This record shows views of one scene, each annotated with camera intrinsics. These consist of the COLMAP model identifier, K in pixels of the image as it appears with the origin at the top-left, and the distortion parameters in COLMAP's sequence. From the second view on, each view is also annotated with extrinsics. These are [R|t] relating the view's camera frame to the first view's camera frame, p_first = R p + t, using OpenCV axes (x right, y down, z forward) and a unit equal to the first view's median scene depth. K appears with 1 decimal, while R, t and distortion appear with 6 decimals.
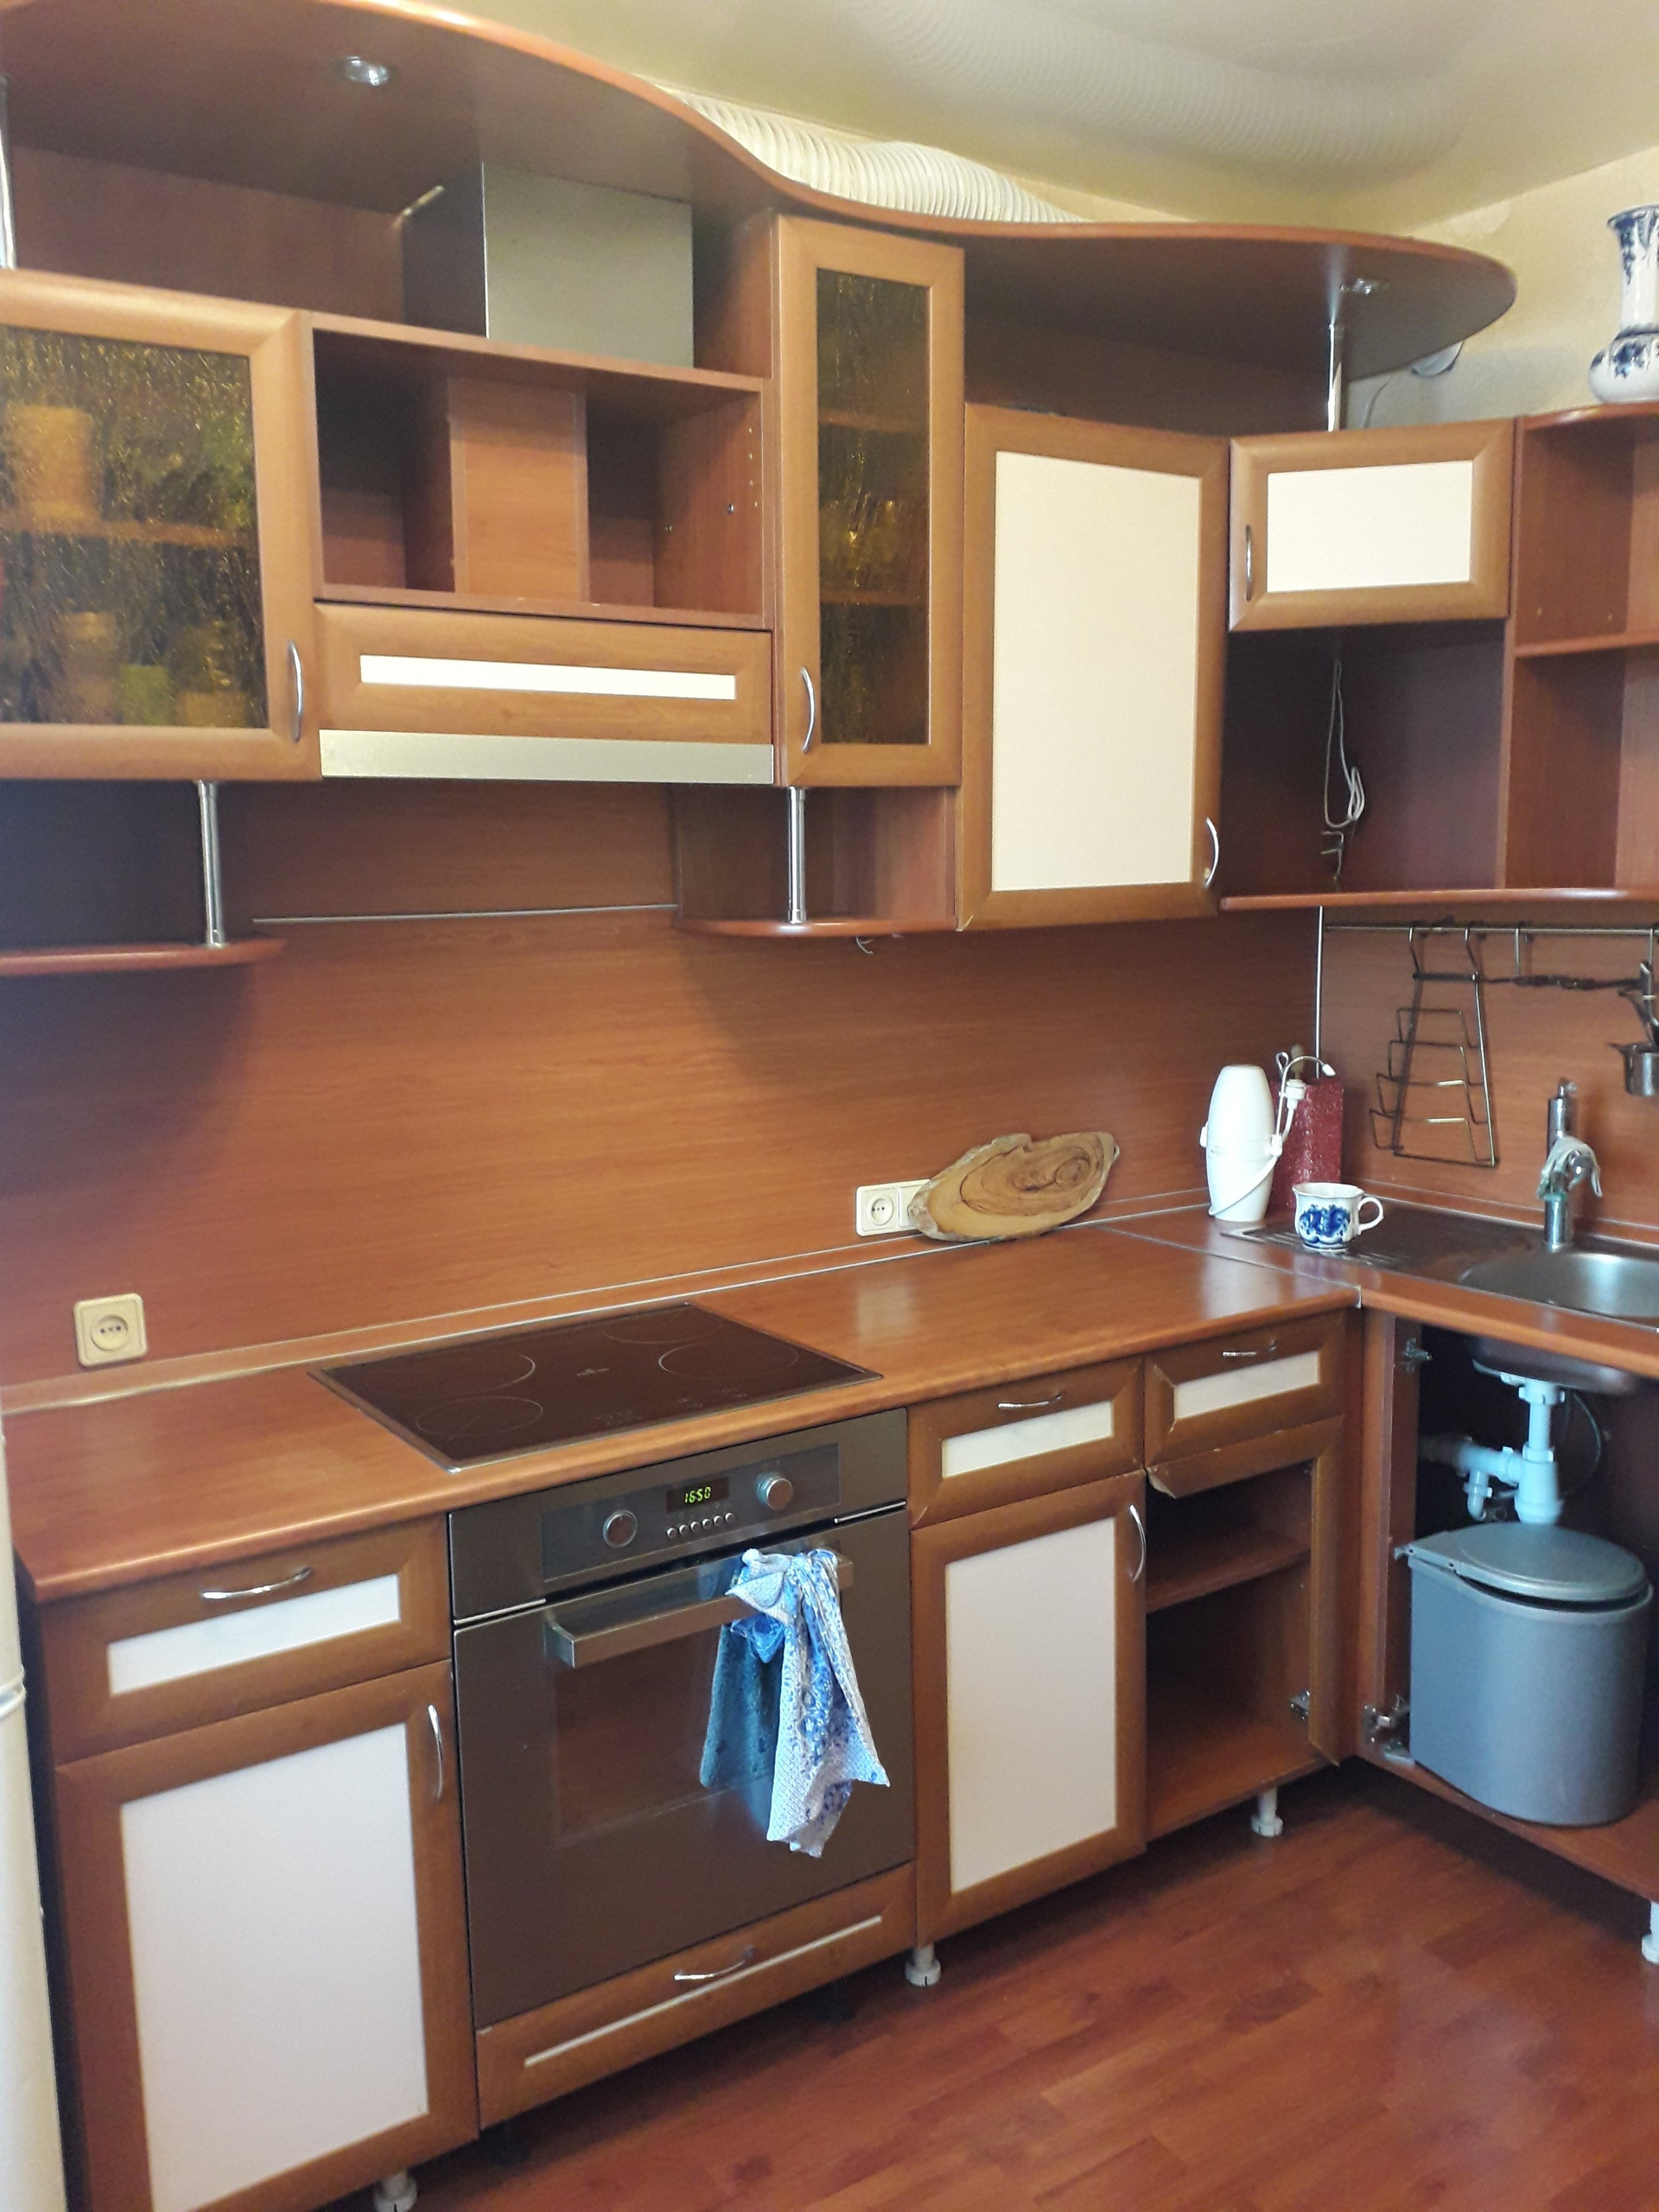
lens RADIAL K [[1856.0, 0, 829.5], [0, 1856.0, 1106.0], [0, 0, 1]] dist [0.154510, -0.492570]
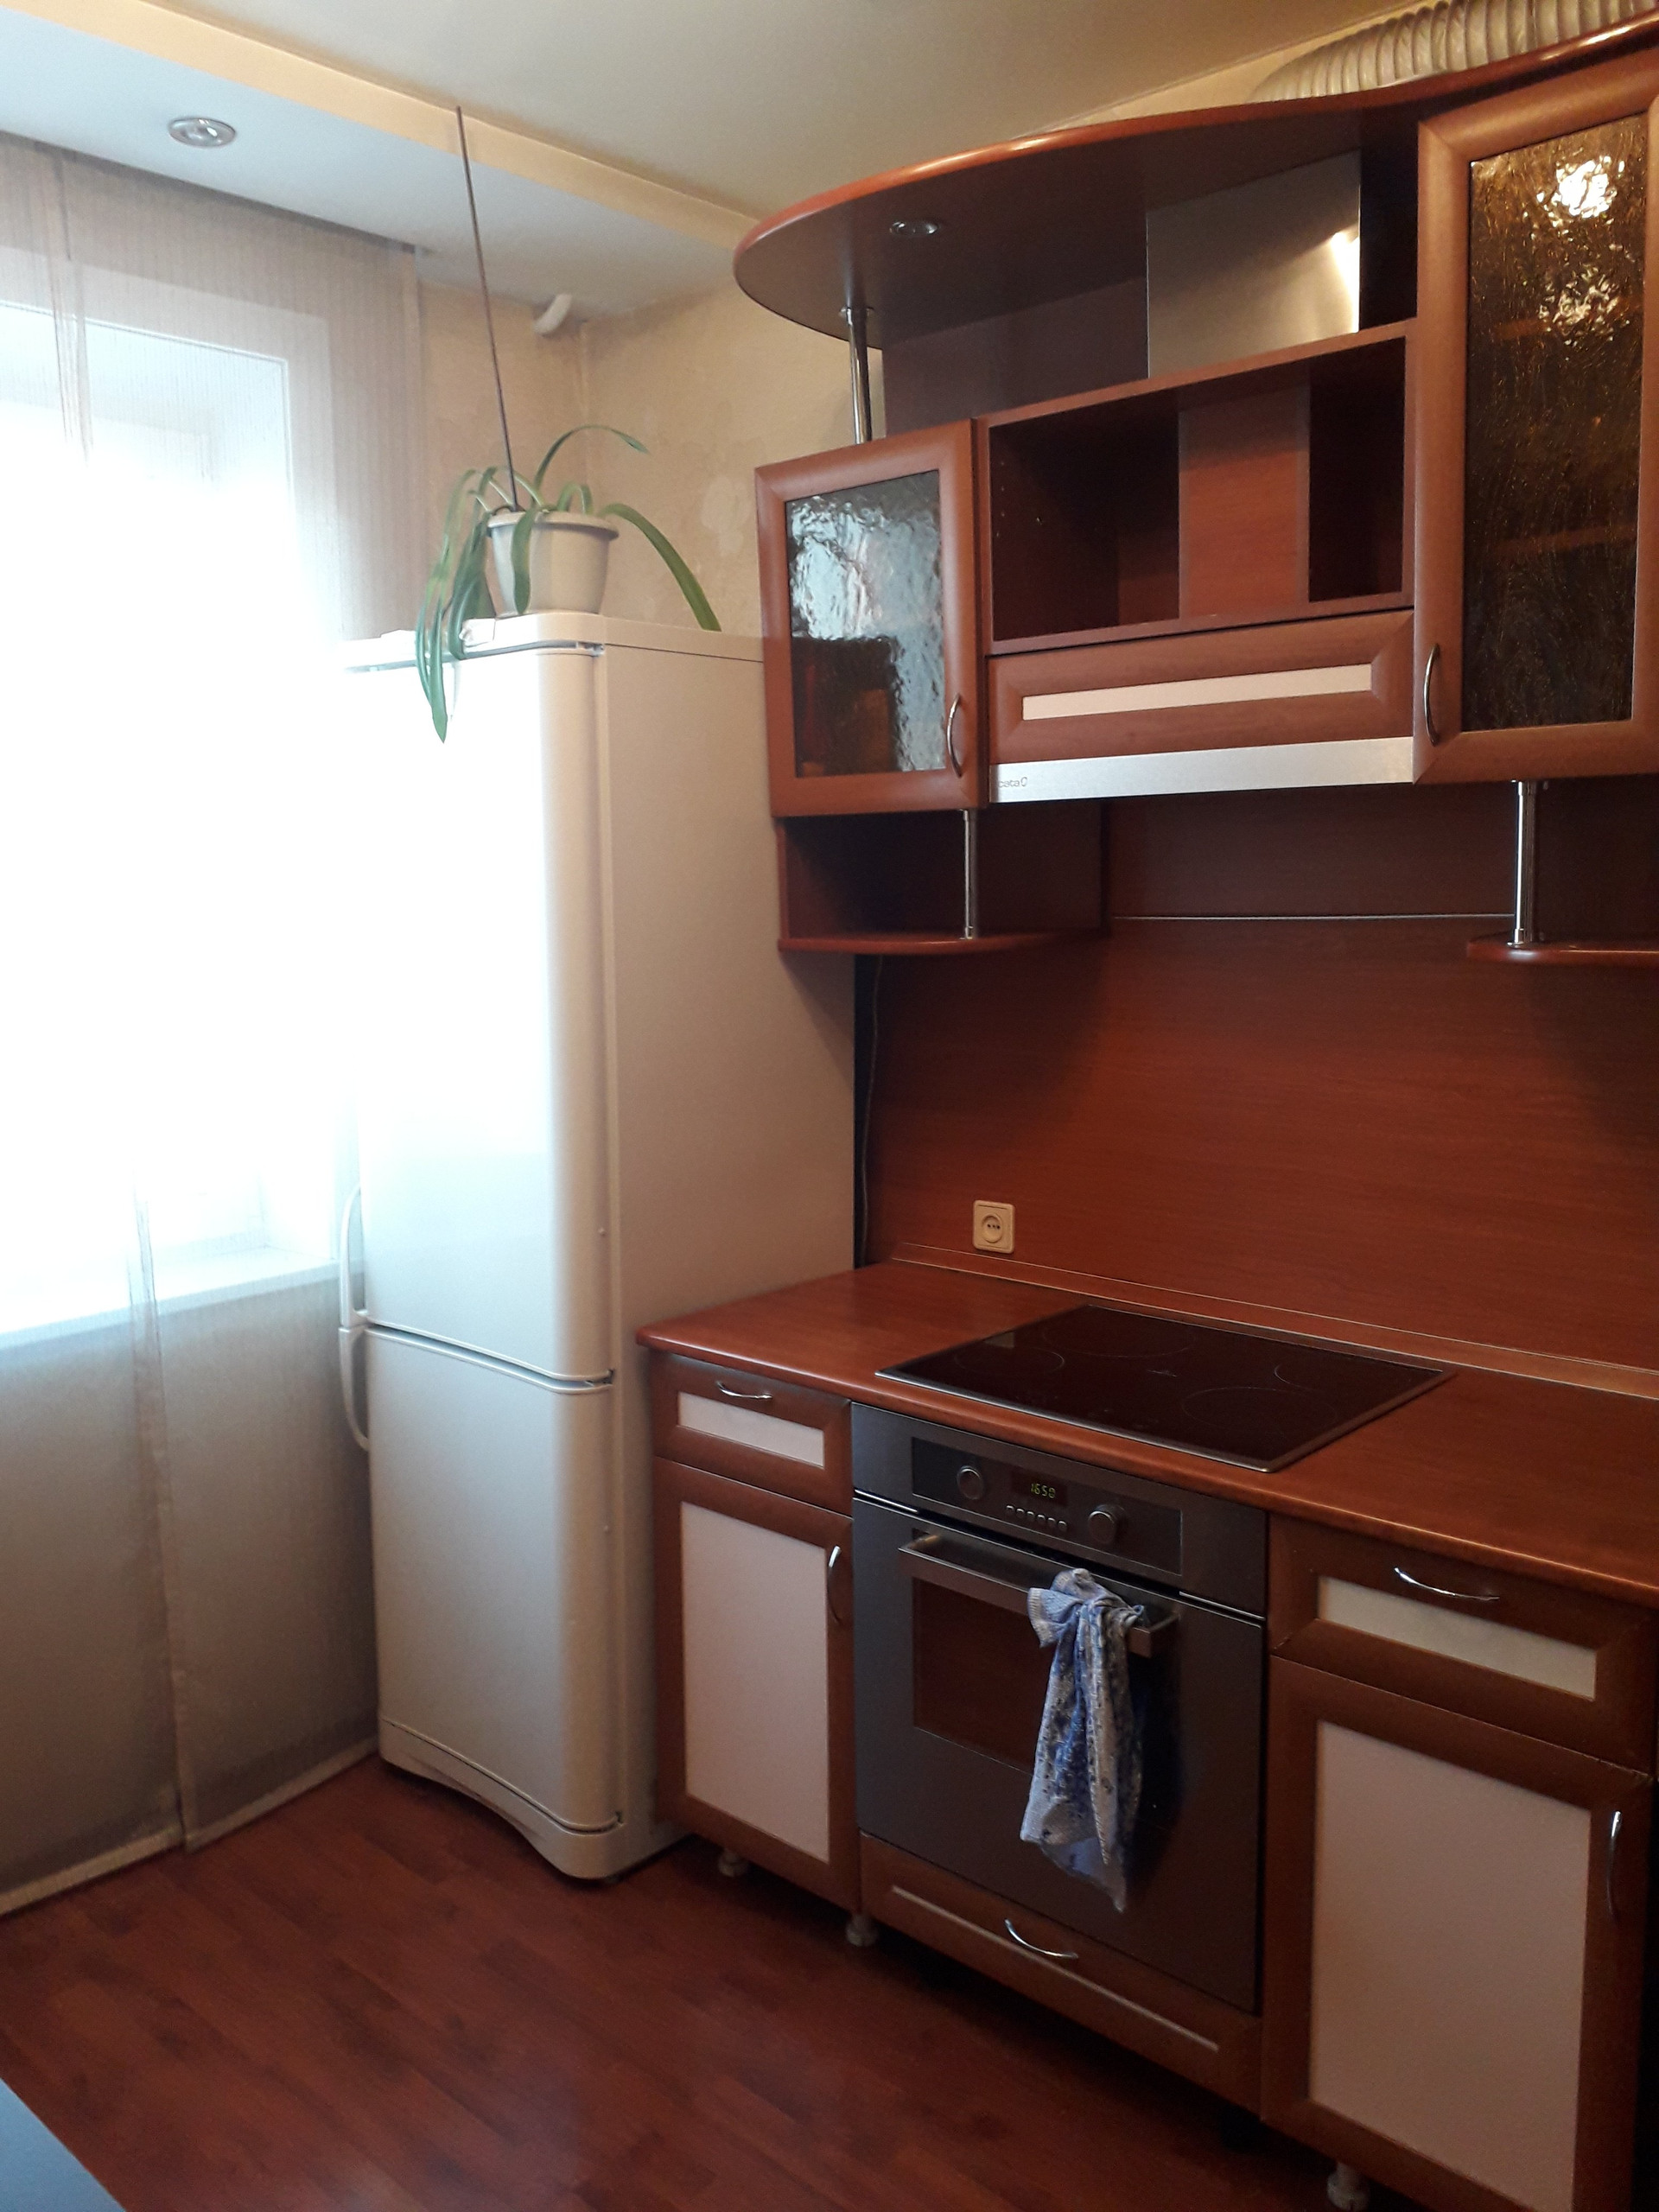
lens RADIAL K [[1735.8, 0, 829.5], [0, 1735.8, 1106.0], [0, 0, 1]] dist [-0.003719, -0.005212]
pose [[0.207911, 0.144027, -0.967486, 0.753281], [-0.114266, 0.985904, 0.122214, -0.098652], [0.971451, 0.085141, 0.221437, 0.613488]]
